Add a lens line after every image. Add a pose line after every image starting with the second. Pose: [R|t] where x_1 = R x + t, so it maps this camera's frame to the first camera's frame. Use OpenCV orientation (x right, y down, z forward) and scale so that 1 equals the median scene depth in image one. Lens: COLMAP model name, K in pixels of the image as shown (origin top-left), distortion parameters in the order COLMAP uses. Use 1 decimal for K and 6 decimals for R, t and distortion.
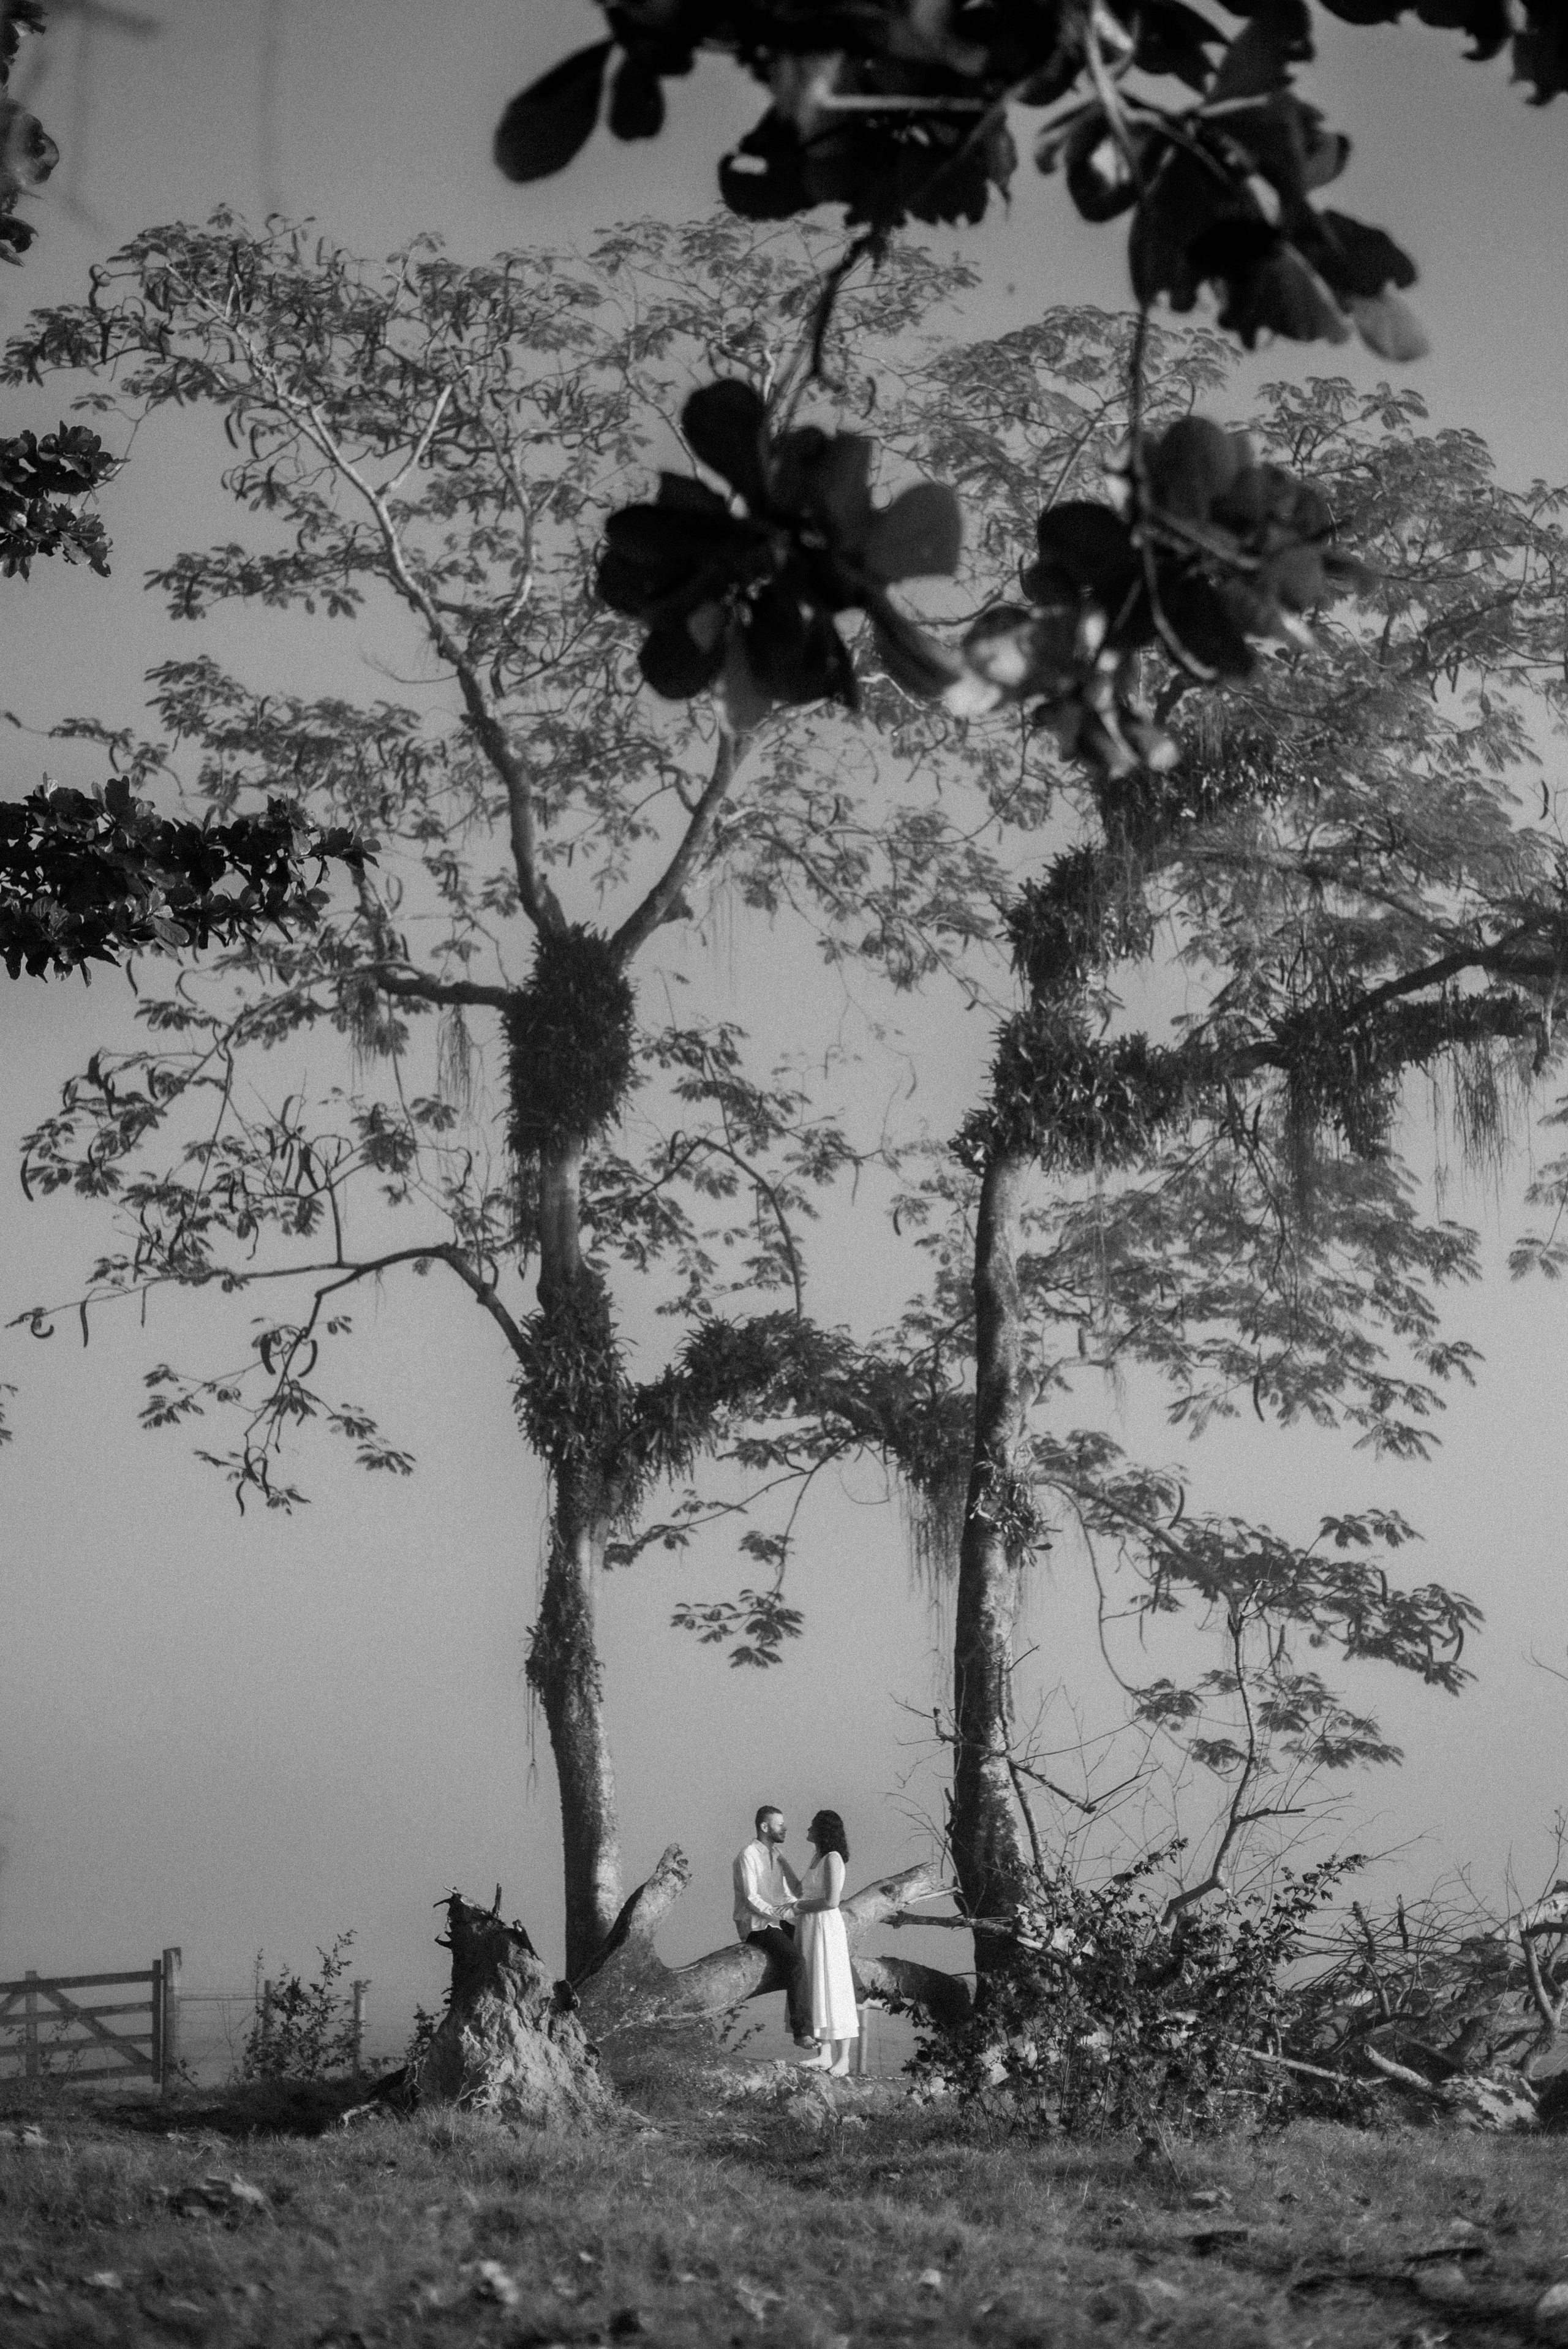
lens RADIAL K [[3339.3, 0, 832.1], [0, 3339.3, 1134.7], [0, 0, 1]] dist [0.017543, -0.097480]
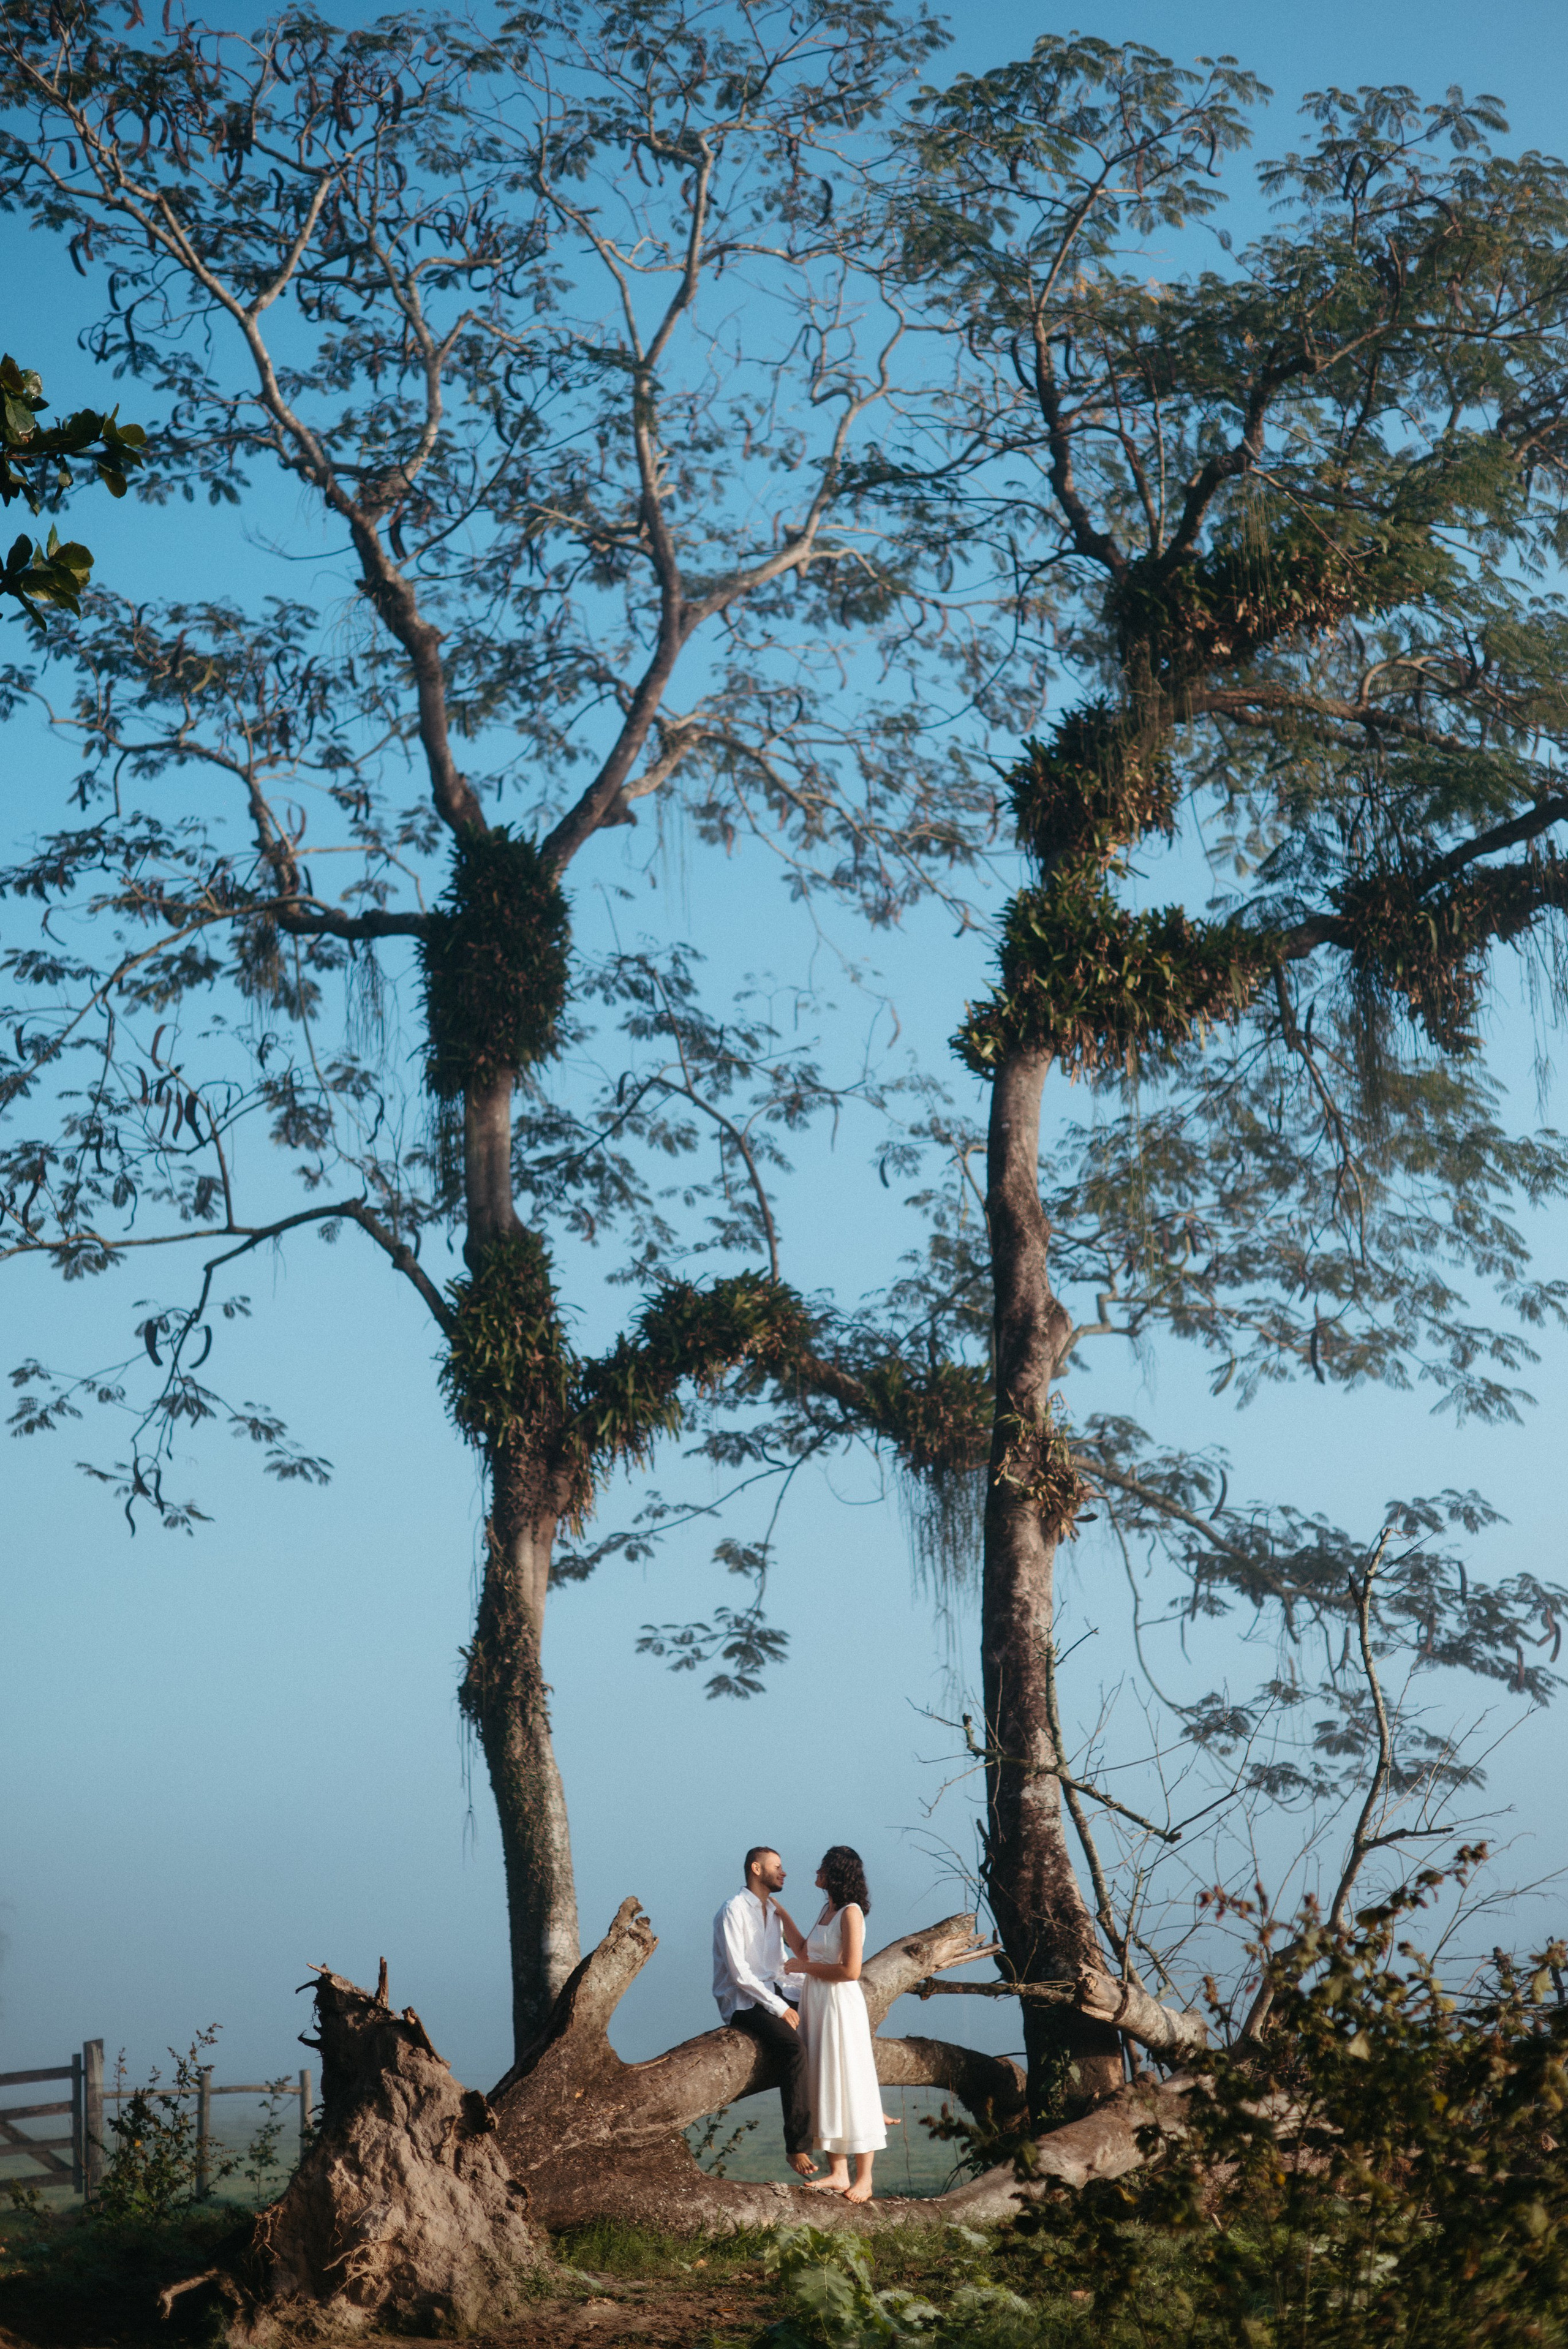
lens RADIAL K [[3147.7, 0, 799.3], [0, 3147.7, 1191.0], [0, 0, 1]] dist [0.011047, -0.023575]
pose [[0.999564, -0.029495, 0.001540, -0.003933], [0.029515, 0.999449, -0.015195, 0.043841], [-0.001091, 0.015233, 0.999883, 0.193834]]
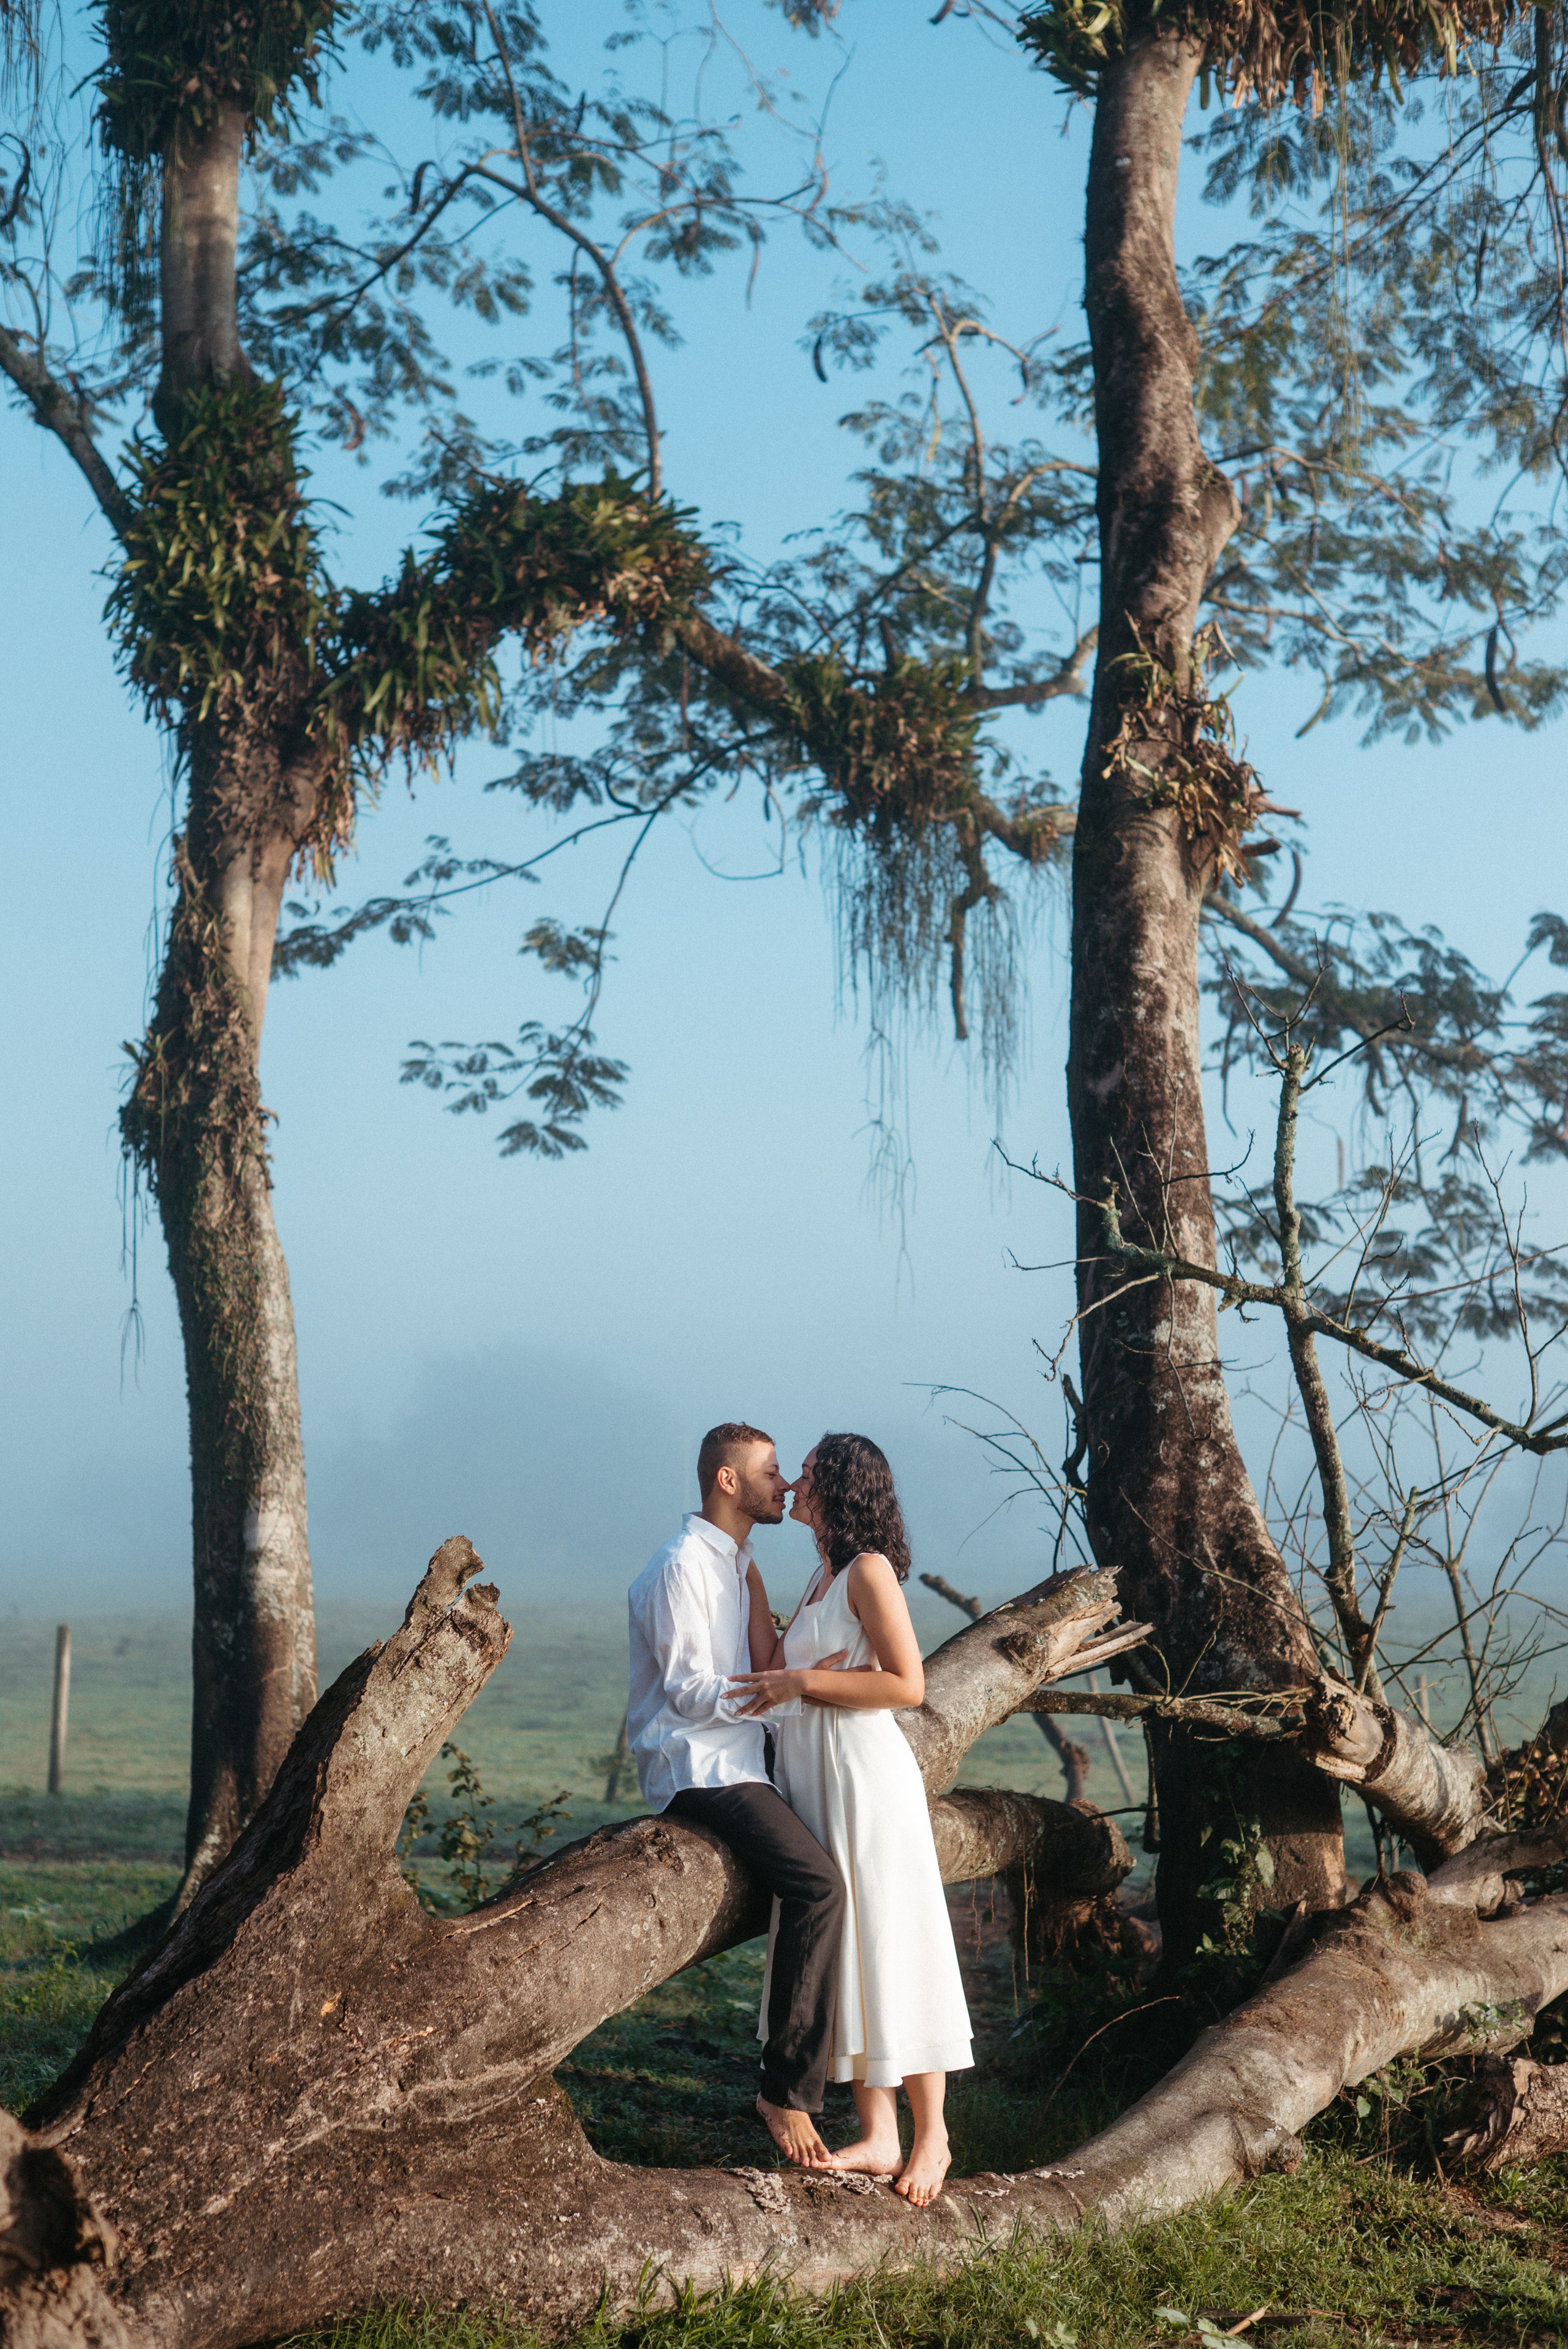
lens RADIAL K [[3294.7, 0, 720.7], [0, 3294.7, 1175.0], [0, 0, 1]] dist [0.006173, -0.044220]
pose [[0.998077, 0.018511, 0.059157, -0.027679], [-0.026596, 0.989944, 0.138940, 0.087100], [-0.055990, -0.140246, 0.988532, 0.455270]]
